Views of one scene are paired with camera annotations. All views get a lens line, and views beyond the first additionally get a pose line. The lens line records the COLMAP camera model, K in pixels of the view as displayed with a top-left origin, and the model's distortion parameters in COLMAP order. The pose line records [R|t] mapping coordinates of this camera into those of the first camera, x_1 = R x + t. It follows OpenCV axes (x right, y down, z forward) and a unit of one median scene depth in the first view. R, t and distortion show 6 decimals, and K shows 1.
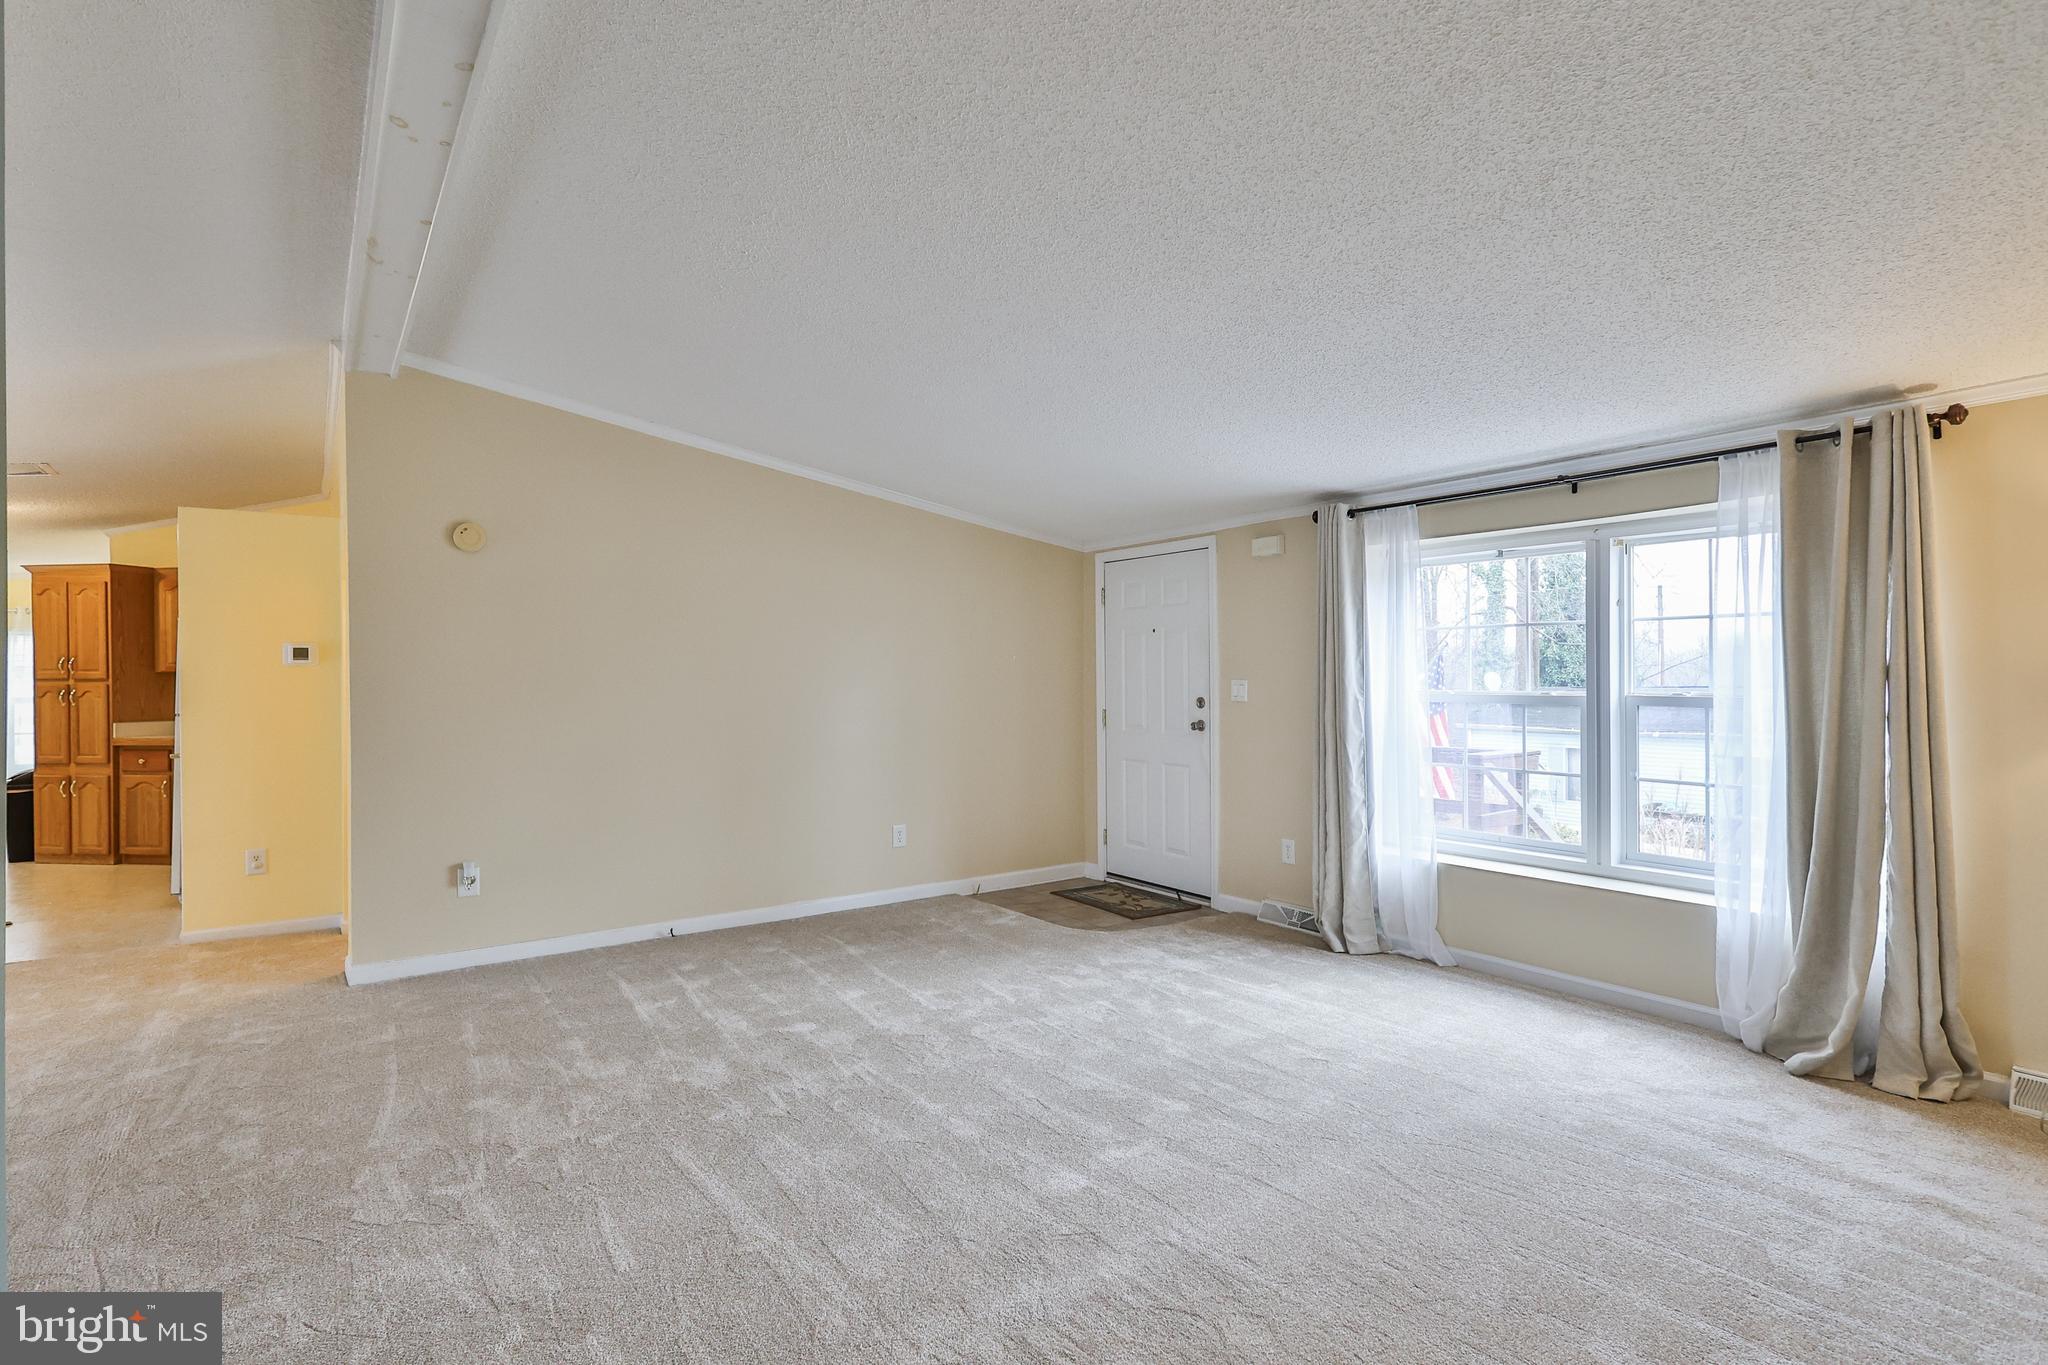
lens RADIAL K [[1023.9, 0, 1021.9], [0, 1023.9, 676.2], [0, 0, 1]] dist [-0.000722, 0.001289]
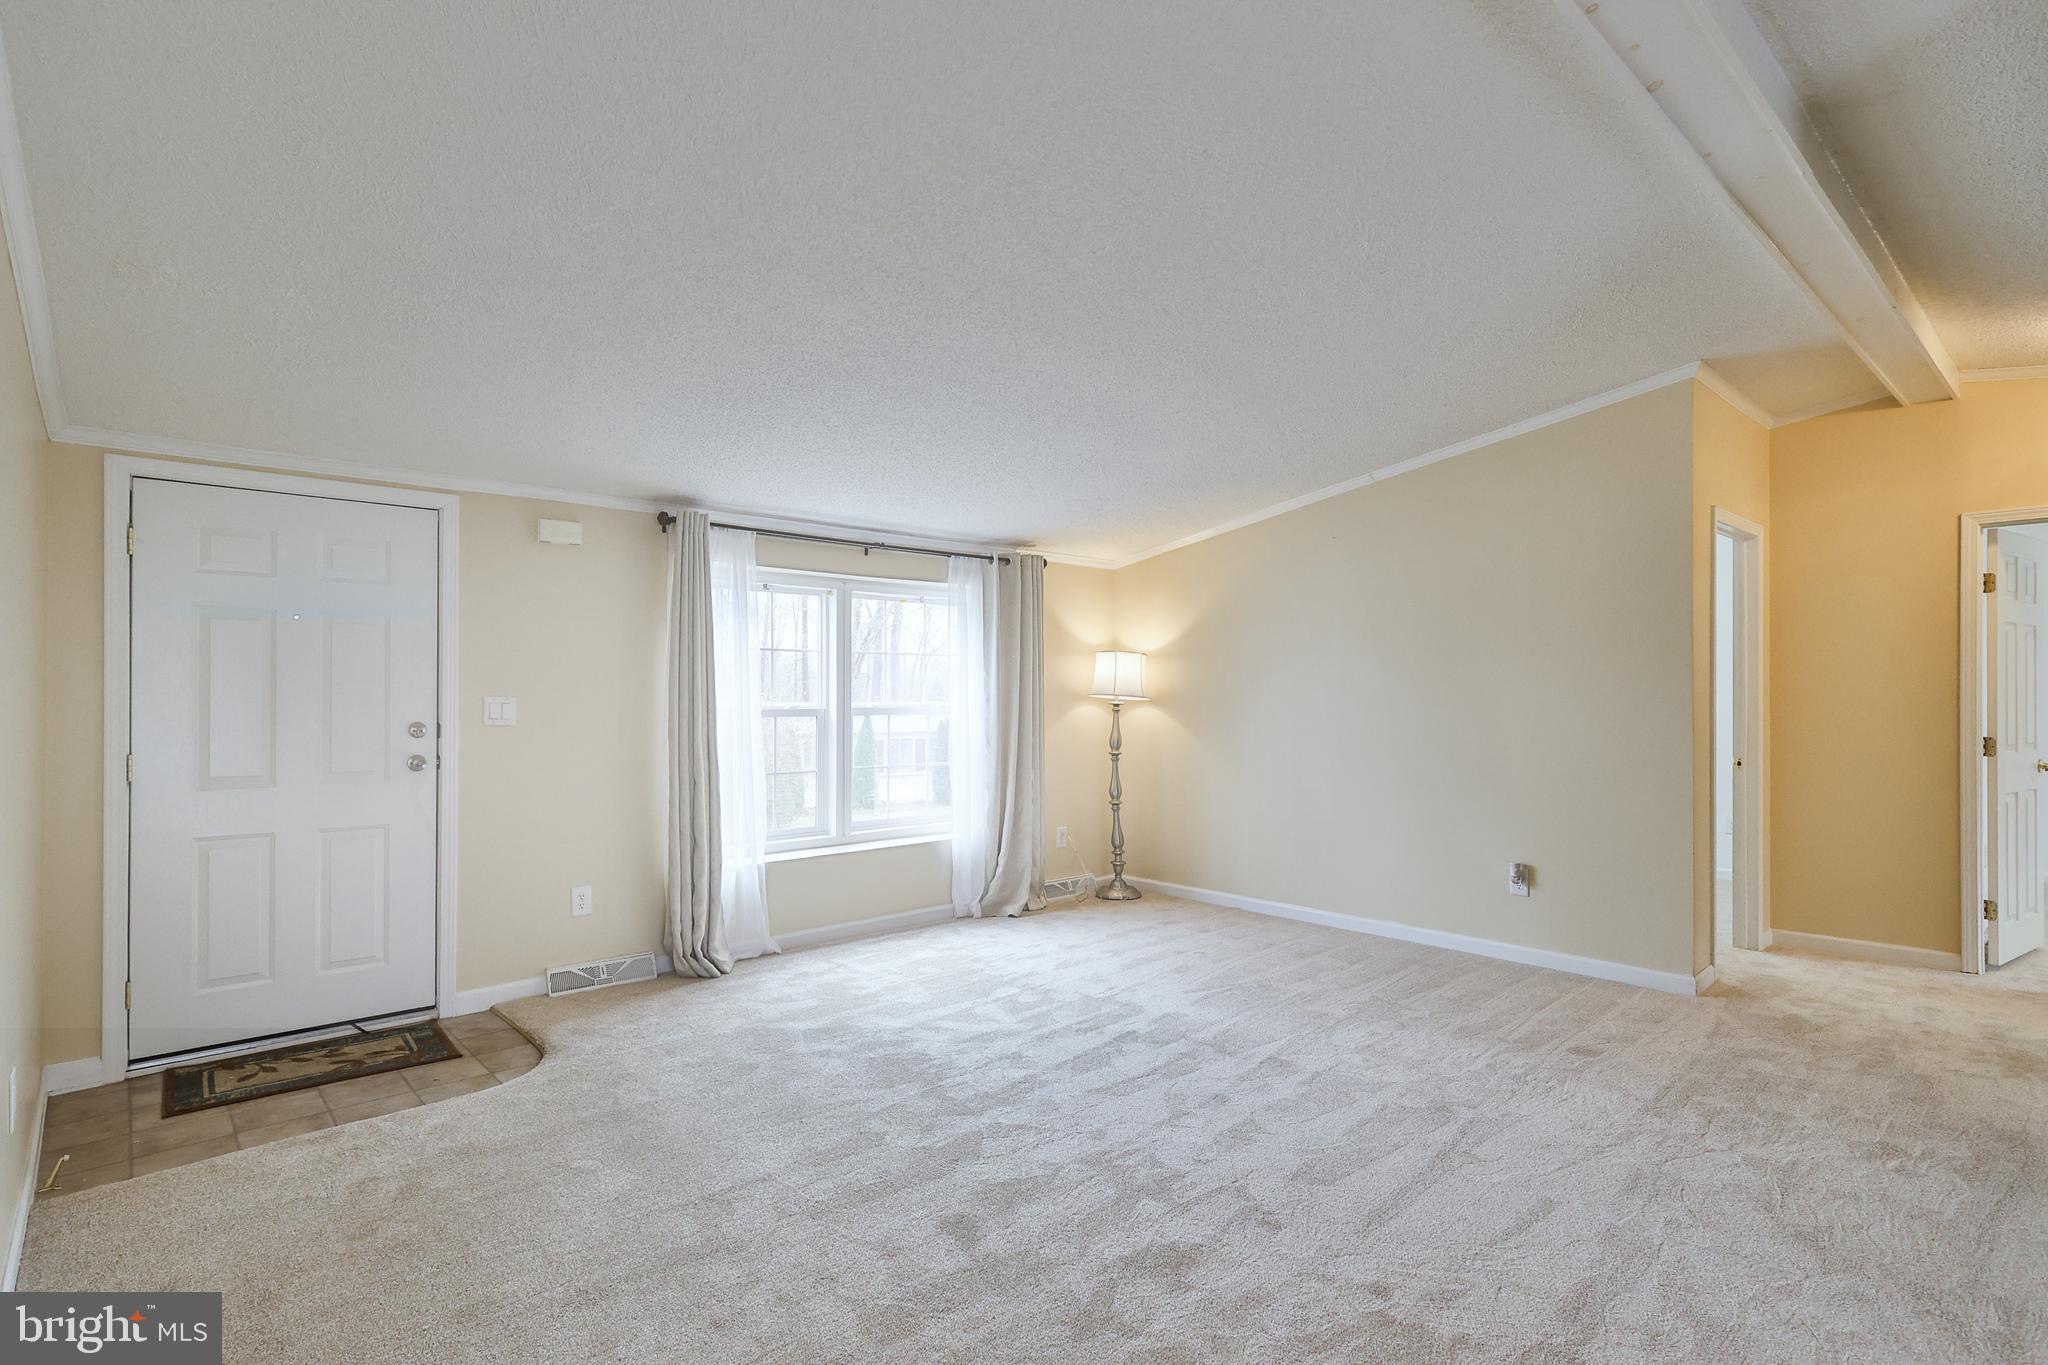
lens RADIAL K [[1008.4, 0, 1015.9], [0, 1008.4, 688.5], [0, 0, 1]] dist [0.000023, 0.000591]
pose [[-0.122374, 0.009181, 0.992442, -0.715462], [0.001725, 0.999958, -0.009038, 0.006145], [-0.992483, 0.000606, -0.122385, 0.882512]]
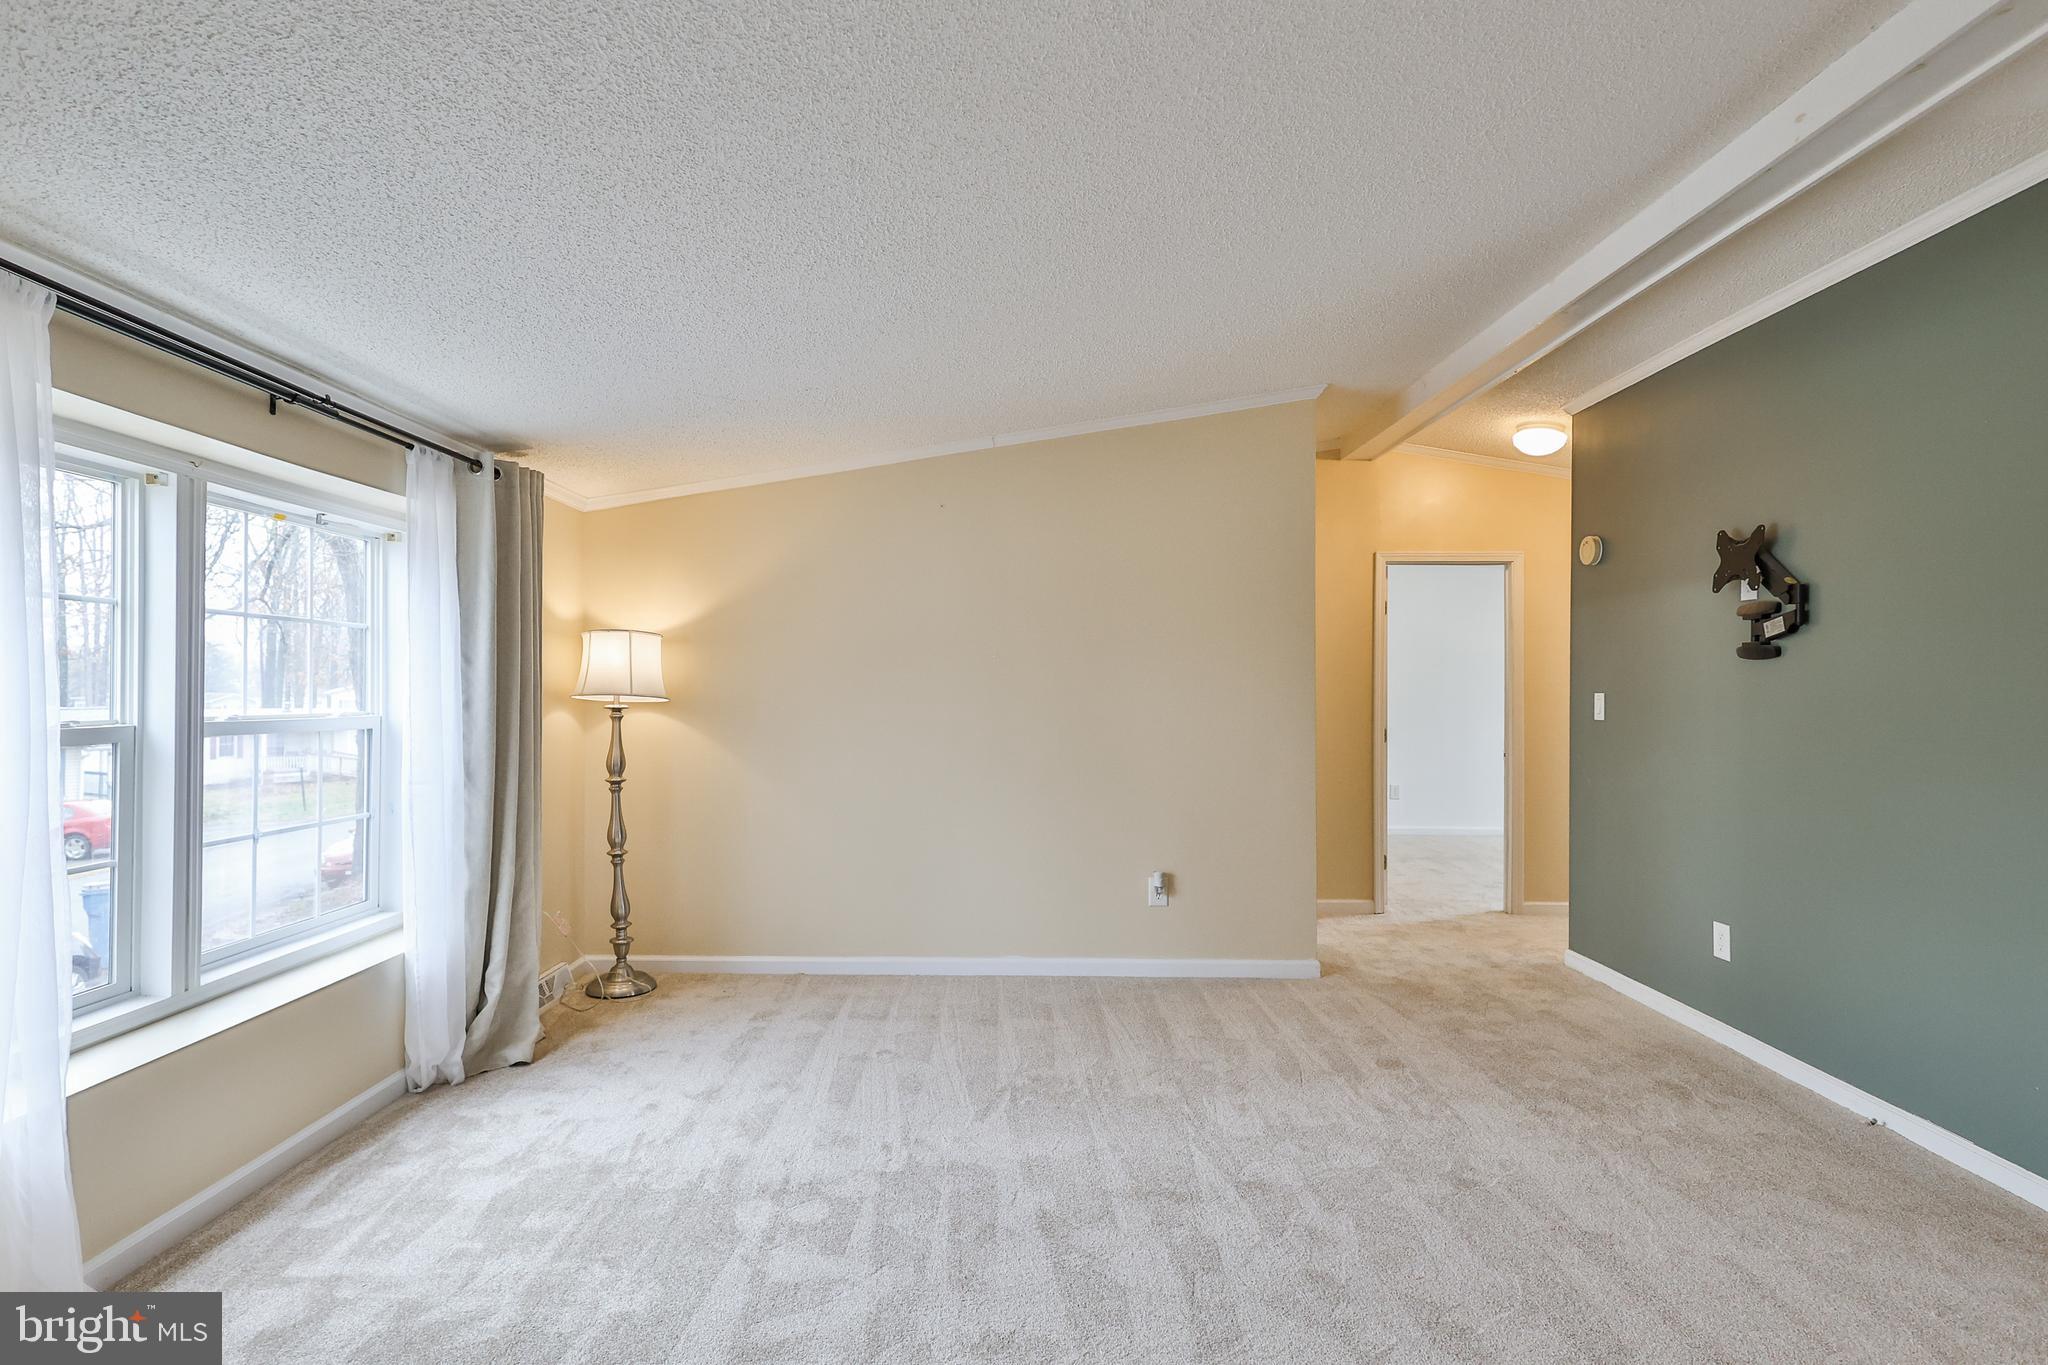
lens RADIAL K [[1023.9, 0, 1021.9], [0, 1023.9, 676.2], [0, 0, 1]] dist [-0.000722, 0.001289]
pose [[-0.812603, 0.011654, 0.582702, -0.215003], [0.001887, 0.999847, -0.017367, 0.002744], [-0.582815, -0.013013, -0.812501, 1.142583]]
